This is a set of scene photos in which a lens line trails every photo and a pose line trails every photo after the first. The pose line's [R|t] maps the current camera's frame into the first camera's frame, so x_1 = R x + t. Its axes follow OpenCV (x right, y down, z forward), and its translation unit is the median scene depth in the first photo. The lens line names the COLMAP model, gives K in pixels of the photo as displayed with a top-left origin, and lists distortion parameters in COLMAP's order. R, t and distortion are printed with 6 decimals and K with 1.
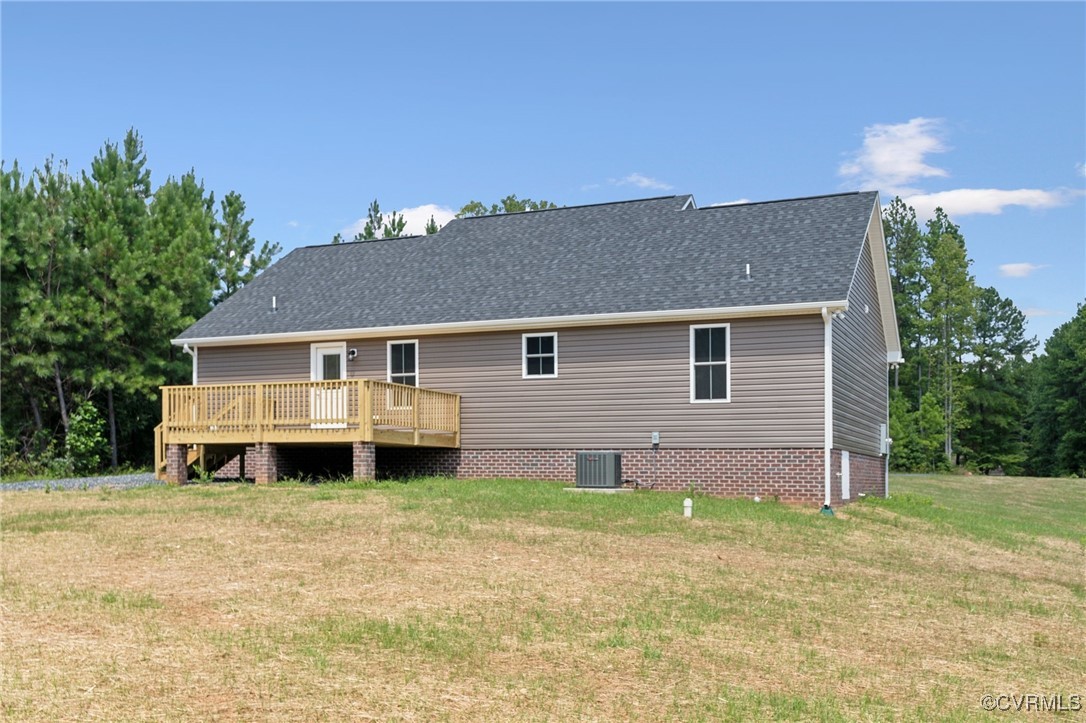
lens RADIAL K [[1075.7, 0, 541.1], [0, 1075.7, 349.7], [0, 0, 1]] dist [0.007571, 0.006570]
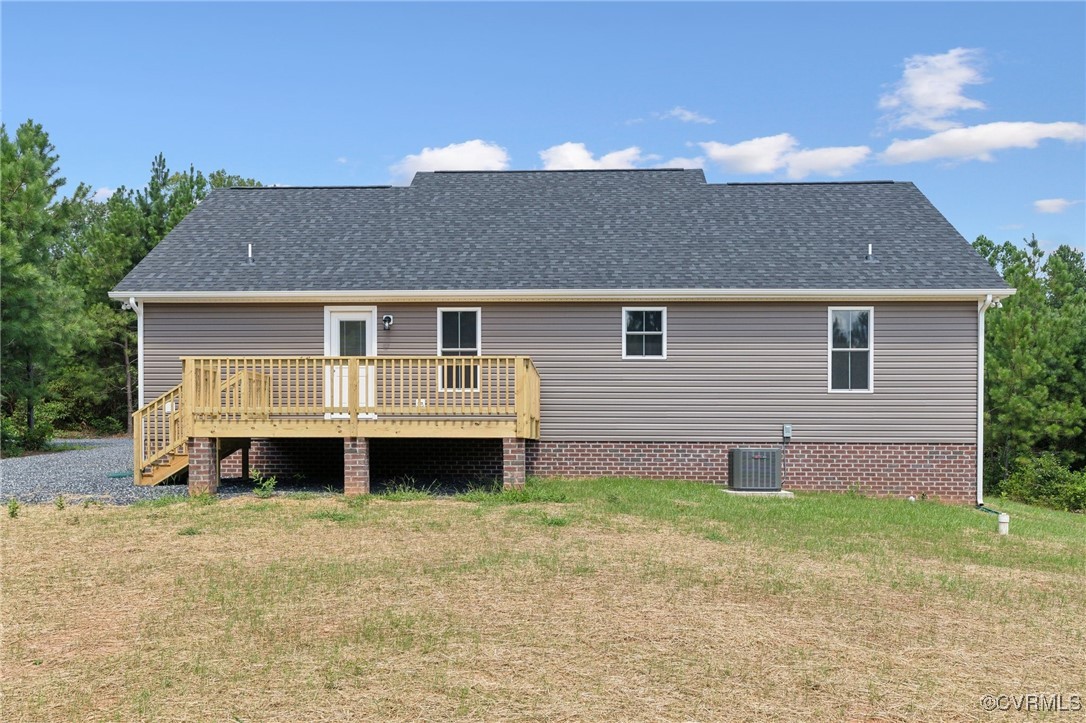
lens RADIAL K [[939.6, 0, 543.0], [0, 939.6, 361.5], [0, 0, 1]] dist [-0.027645, 0.006642]
pose [[0.926234, 0.028718, 0.375854, -0.353117], [-0.040380, 0.998915, 0.023186, 0.013751], [-0.374781, -0.036653, 0.926389, 0.337832]]
